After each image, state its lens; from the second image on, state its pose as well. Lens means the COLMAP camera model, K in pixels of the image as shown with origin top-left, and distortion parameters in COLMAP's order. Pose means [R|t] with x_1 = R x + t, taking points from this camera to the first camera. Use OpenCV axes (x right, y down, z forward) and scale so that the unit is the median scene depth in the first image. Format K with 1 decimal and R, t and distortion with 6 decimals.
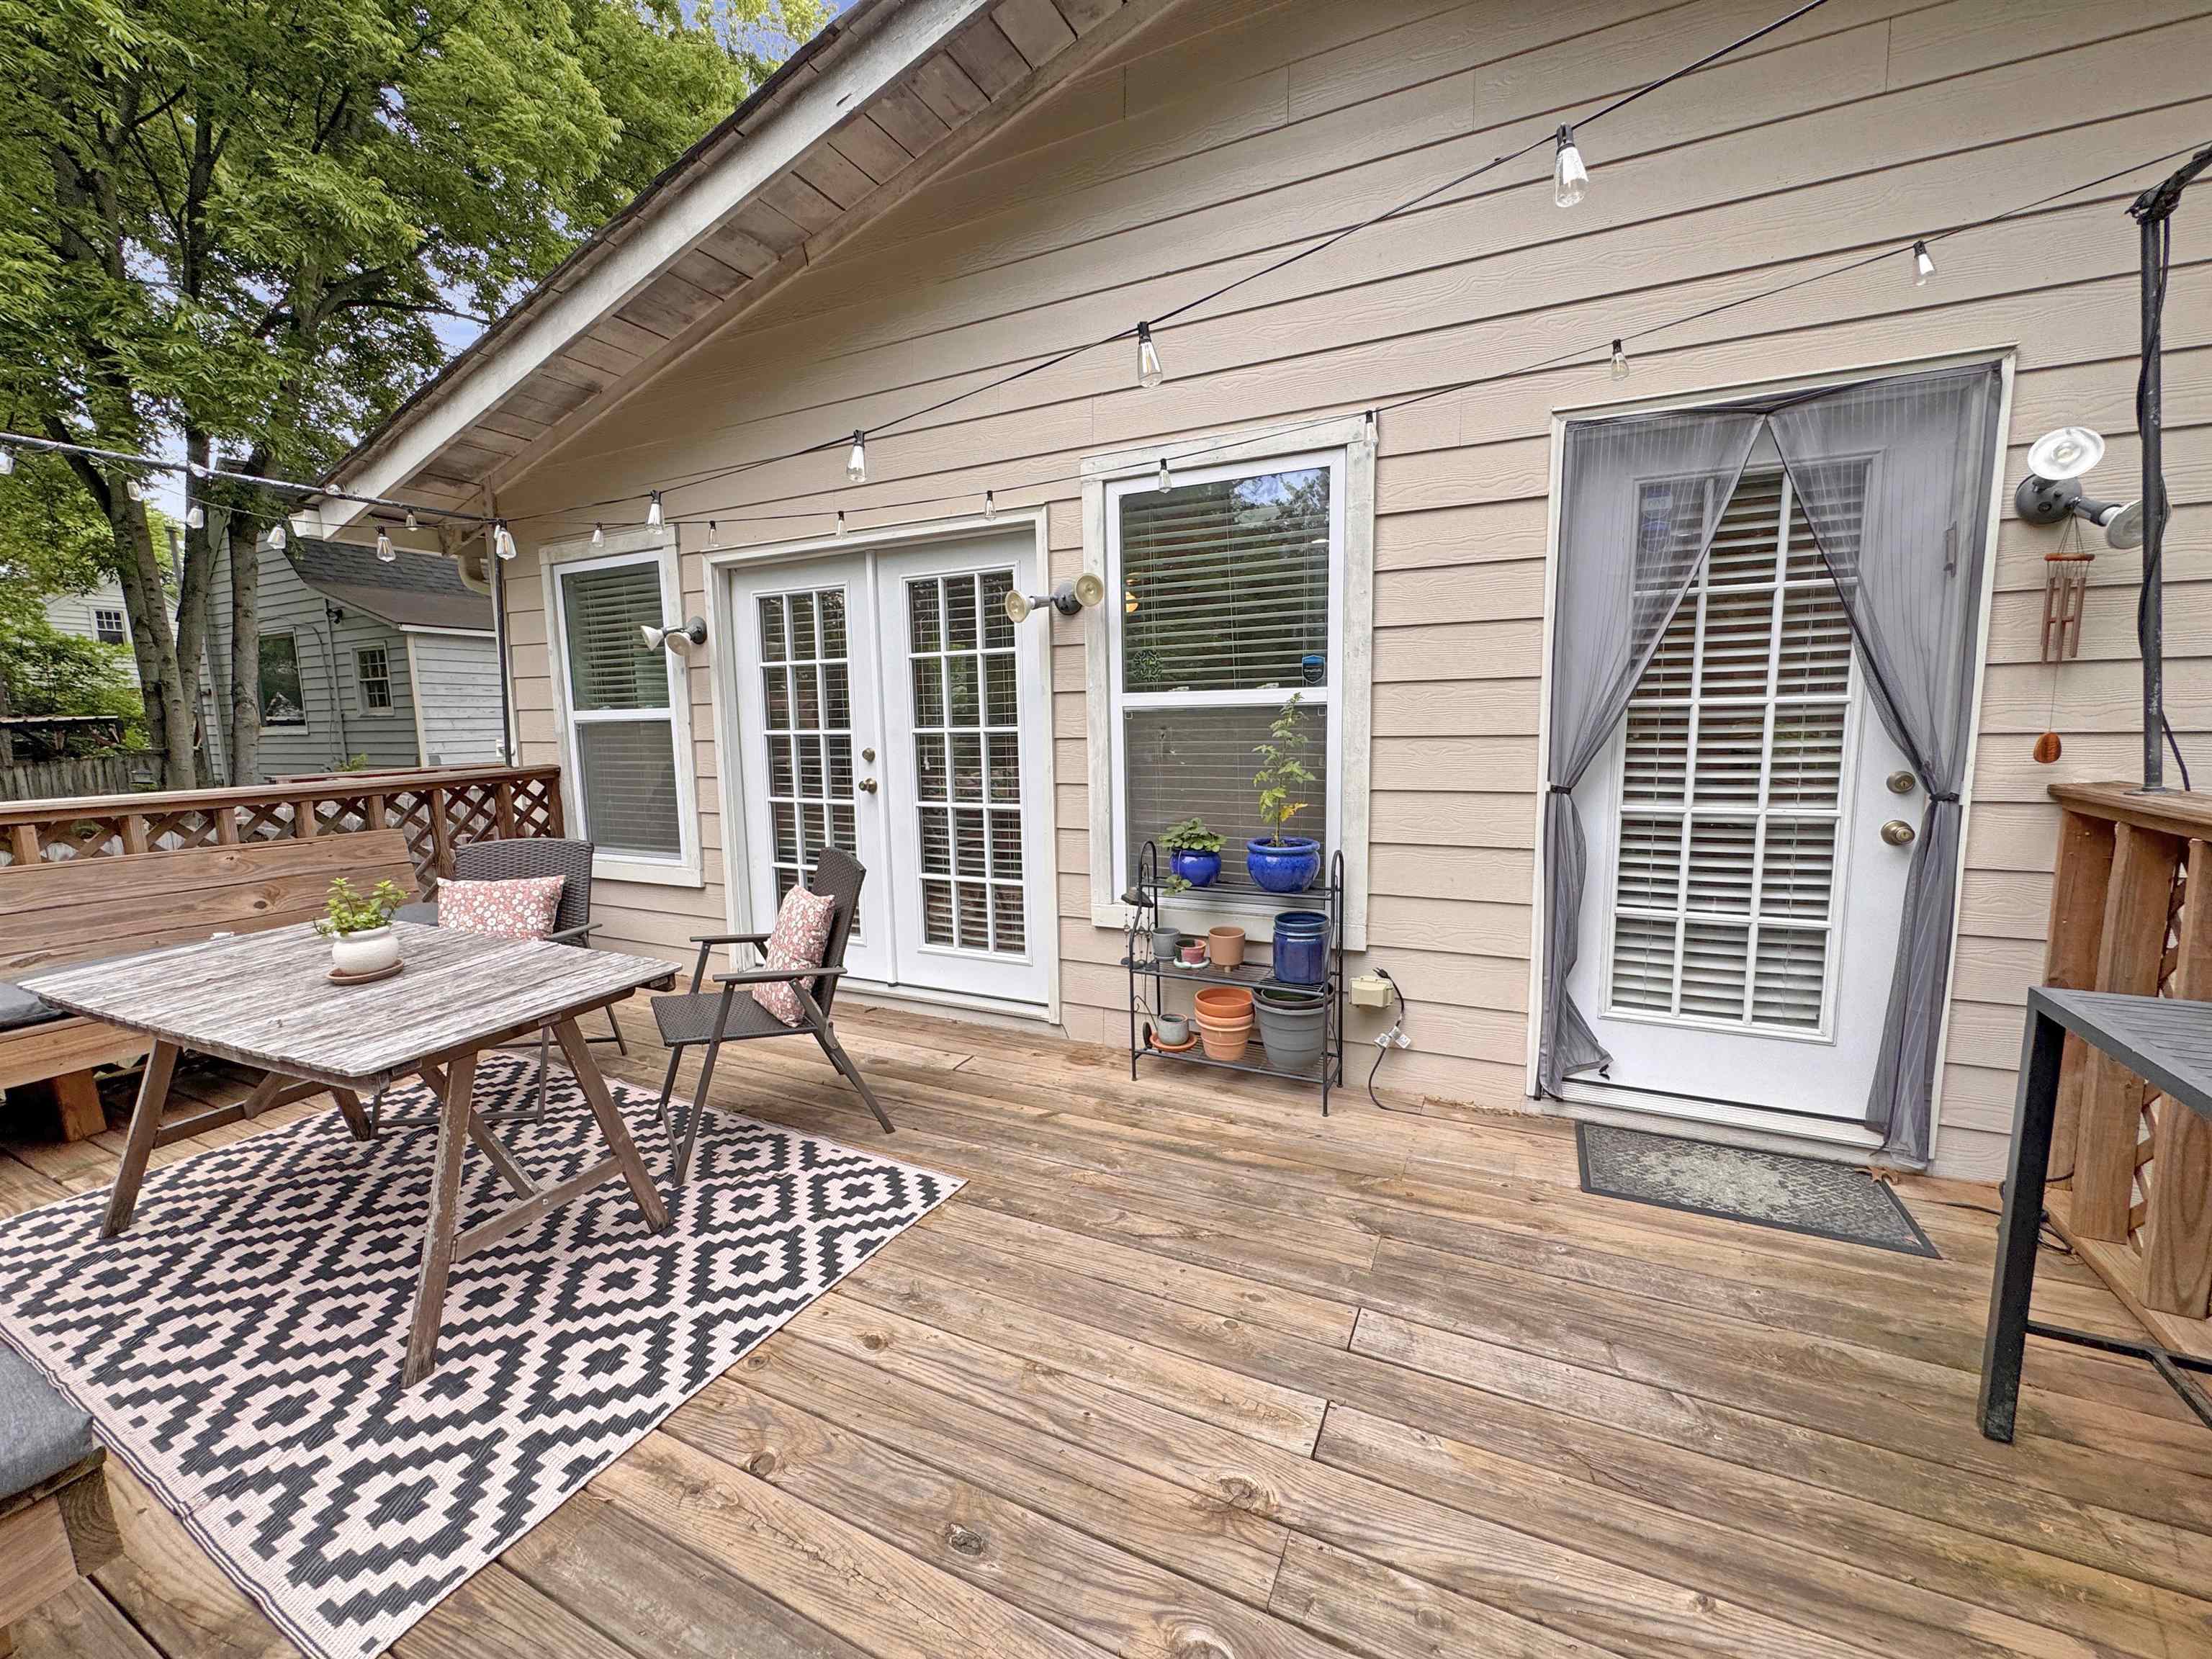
lens RADIAL K [[903.1, 0, 1116.4], [0, 903.1, 834.7], [0, 0, 1]] dist [0.002192, 0.000599]
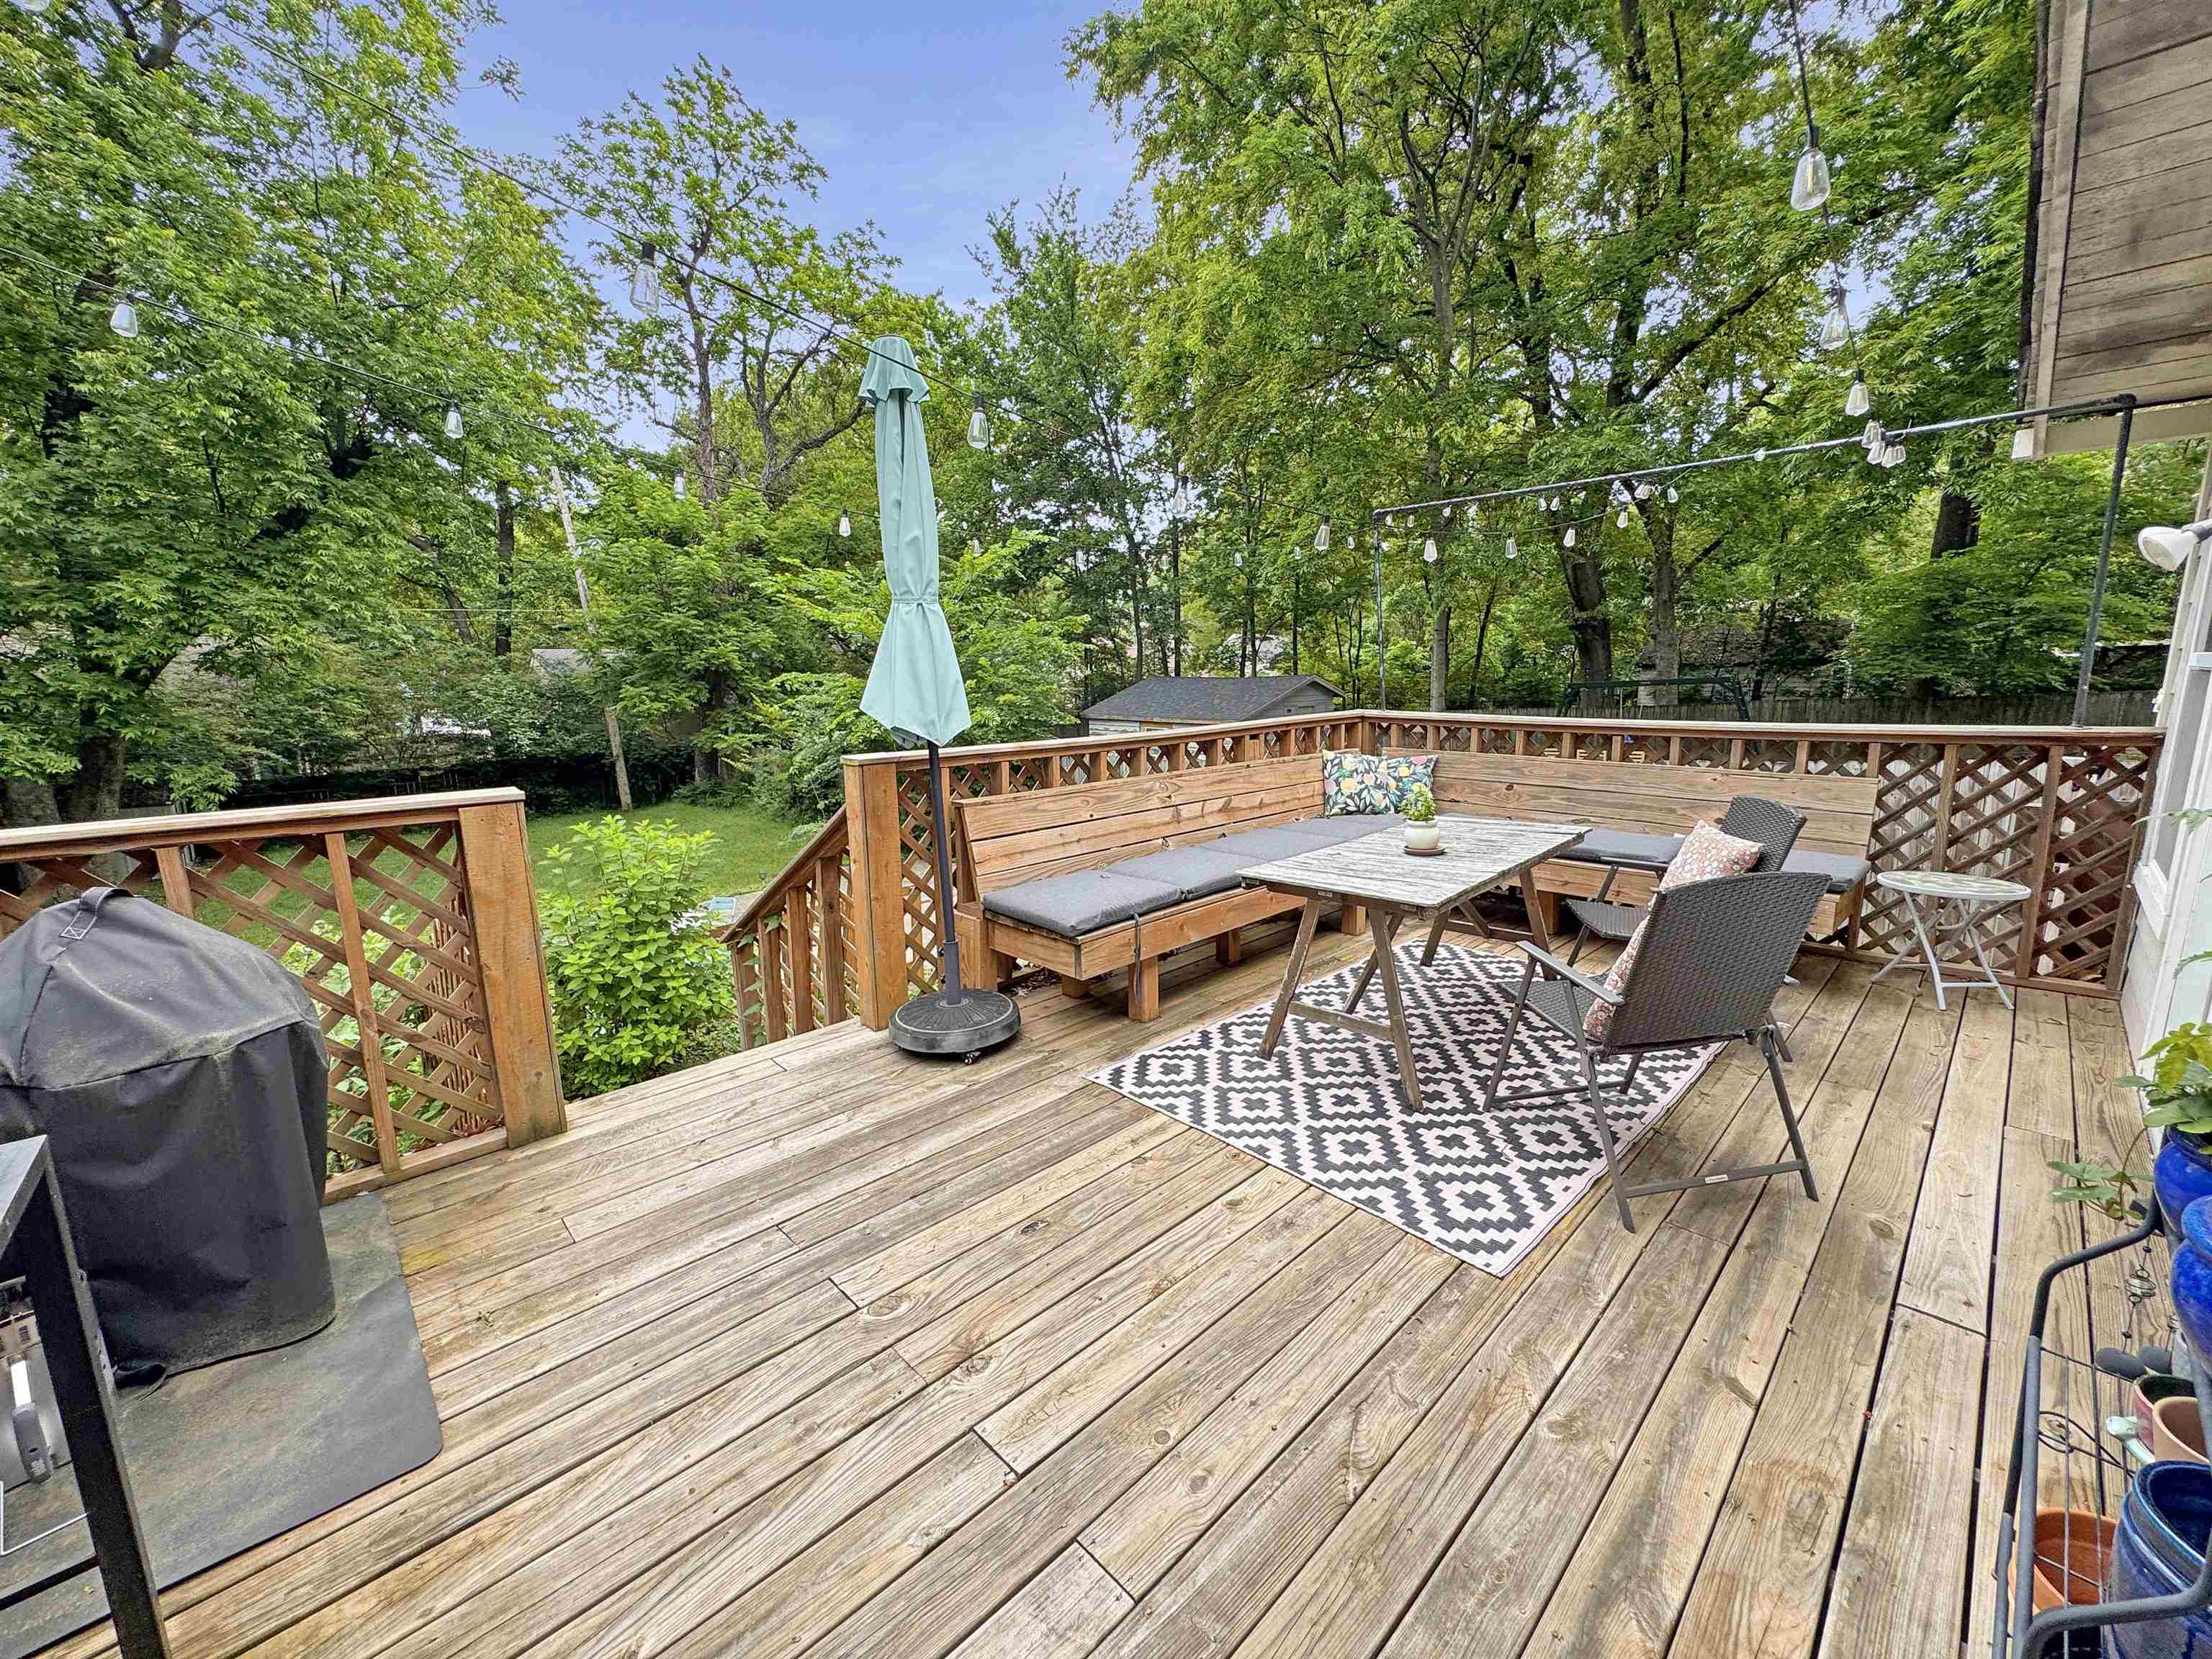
lens RADIAL K [[903.1, 0, 1106.0], [0, 903.1, 834.1], [0, 0, 1]] dist [0.002192, 0.000599]
pose [[-0.377267, 0.188631, -0.906691, 0.740613], [-0.092927, 0.966385, 0.239717, -0.191070], [0.921431, 0.174693, -0.347056, 1.043925]]
